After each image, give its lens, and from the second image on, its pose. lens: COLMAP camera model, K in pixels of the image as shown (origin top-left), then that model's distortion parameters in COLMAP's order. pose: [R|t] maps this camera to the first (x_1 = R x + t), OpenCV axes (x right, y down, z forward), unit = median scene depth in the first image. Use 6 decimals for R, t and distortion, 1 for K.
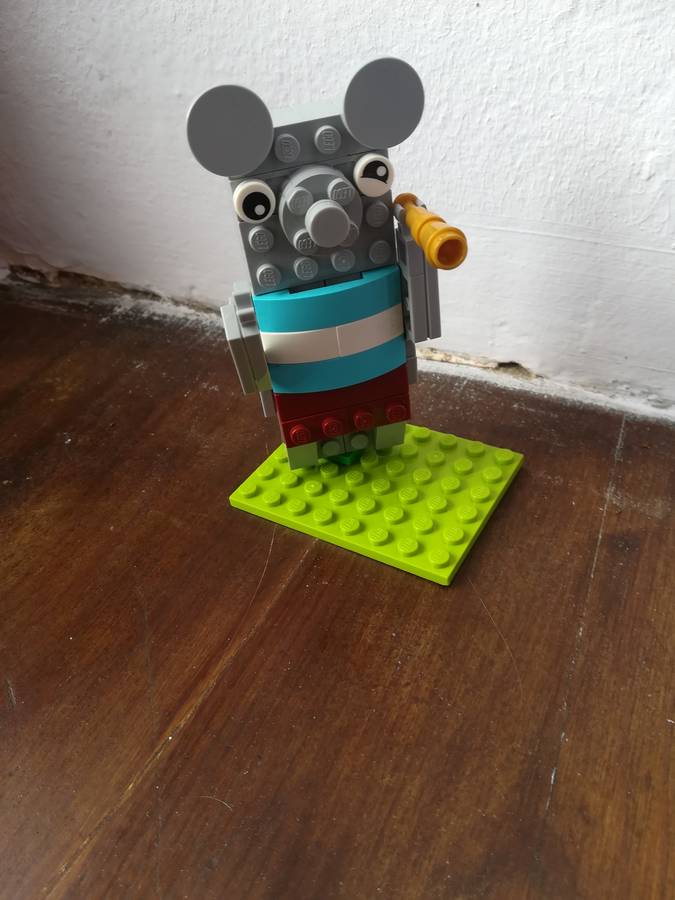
lens RADIAL K [[692.4, 0, 346.5], [0, 692.4, 442.9], [0, 0, 1]] dist [0.047998, -0.091246]
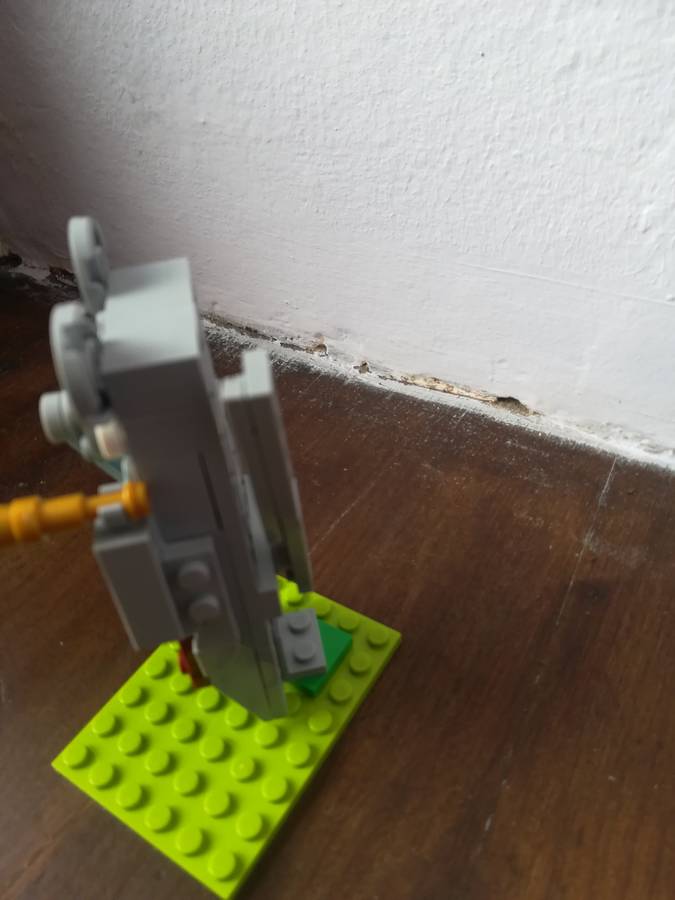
lens RADIAL K [[692.4, 0, 359.9], [0, 692.4, 435.7], [0, 0, 1]] dist [0.047998, -0.091246]
pose [[0.996852, 0.058336, -0.053701, 0.090608], [-0.058060, 0.998291, 0.006678, -0.065433], [0.053999, -0.003539, 0.998535, -0.031047]]
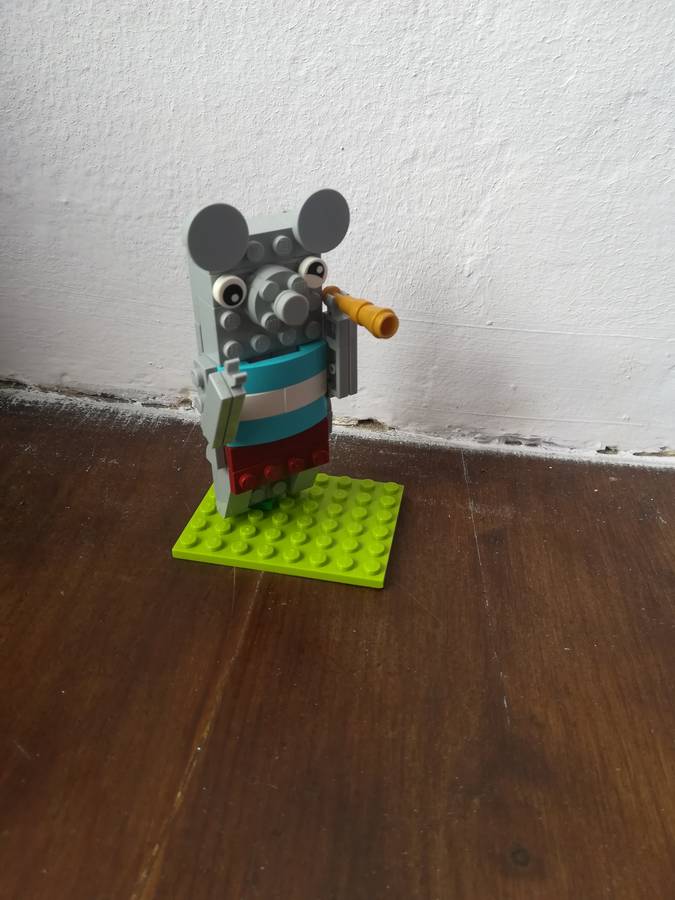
lens RADIAL K [[692.4, 0, 322.9], [0, 692.4, 447.5], [0, 0, 1]] dist [0.047998, -0.091246]
pose [[0.936445, -0.078412, 0.341938, -0.324043], [0.120416, 0.987327, -0.103367, 0.063947], [-0.329499, 0.137972, 0.934020, -0.149177]]
